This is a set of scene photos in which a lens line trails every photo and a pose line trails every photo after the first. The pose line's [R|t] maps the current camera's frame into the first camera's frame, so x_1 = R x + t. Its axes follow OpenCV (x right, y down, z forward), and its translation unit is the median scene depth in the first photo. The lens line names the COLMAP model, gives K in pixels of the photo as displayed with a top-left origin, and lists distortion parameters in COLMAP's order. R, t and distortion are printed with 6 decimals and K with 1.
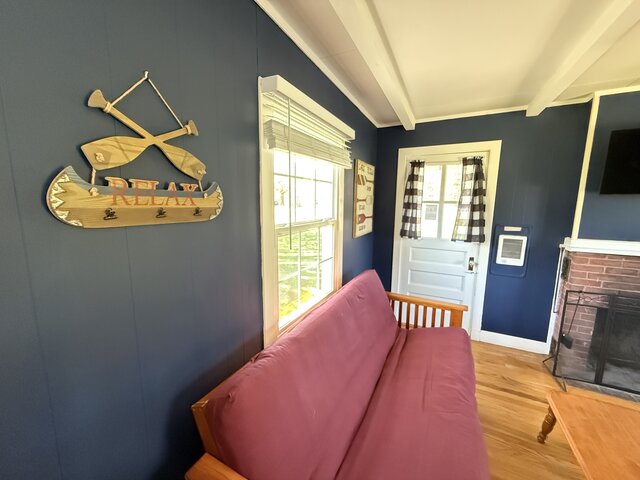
lens RADIAL K [[255.6, 0, 319.1], [0, 255.6, 239.5], [0, 0, 1]] dist [-0.001511, -0.000019]
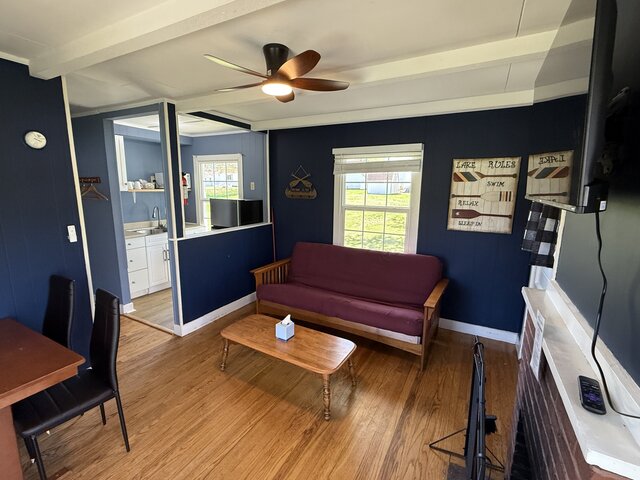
lens RADIAL K [[298.0, 0, 321.3], [0, 298.0, 237.2], [0, 0, 1]] dist [0.000634, 0.000156]
pose [[-0.022901, 0.161171, -0.986661, 1.621460], [-0.160585, 0.973512, 0.162750, -0.108992], [0.986756, 0.162170, 0.003587, 0.516590]]
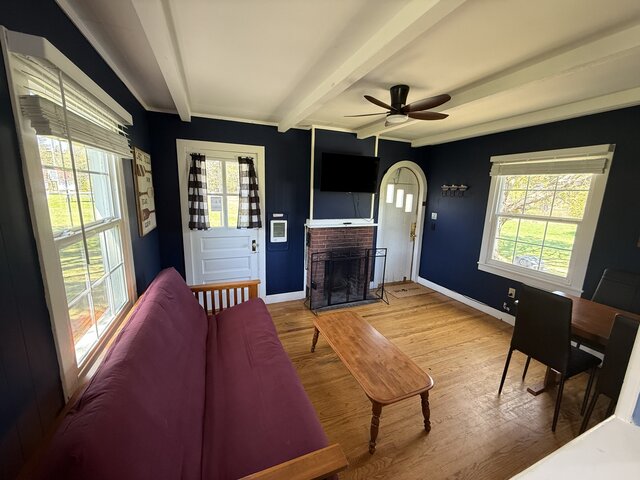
lens RADIAL K [[255.6, 0, 317.5], [0, 255.6, 239.5], [0, 0, 1]] dist [-0.001511, -0.000019]
pose [[0.653781, -0.133236, 0.744861, -0.141620], [0.089708, 0.991081, 0.098541, -0.033069], [-0.751347, 0.002396, 0.659903, -0.046782]]
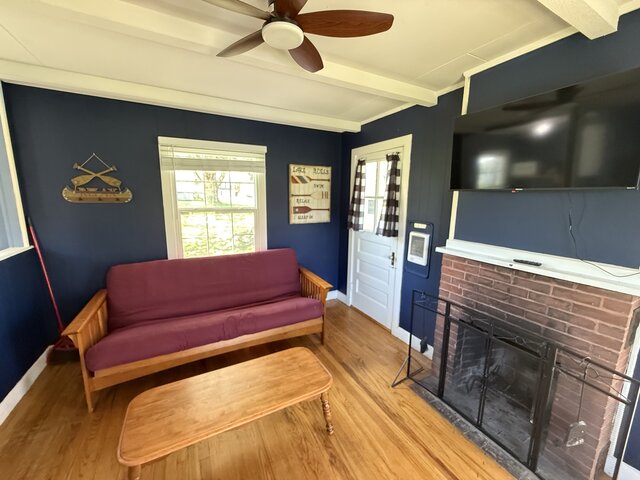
lens RADIAL K [[255.6, 0, 318.2], [0, 255.6, 239.6], [0, 0, 1]] dist [-0.001511, -0.000019]
pose [[0.821897, 0.100221, -0.560750, 1.130897], [-0.089717, 0.994890, 0.046314, -0.000416], [0.562526, 0.012244, 0.826689, -0.005767]]
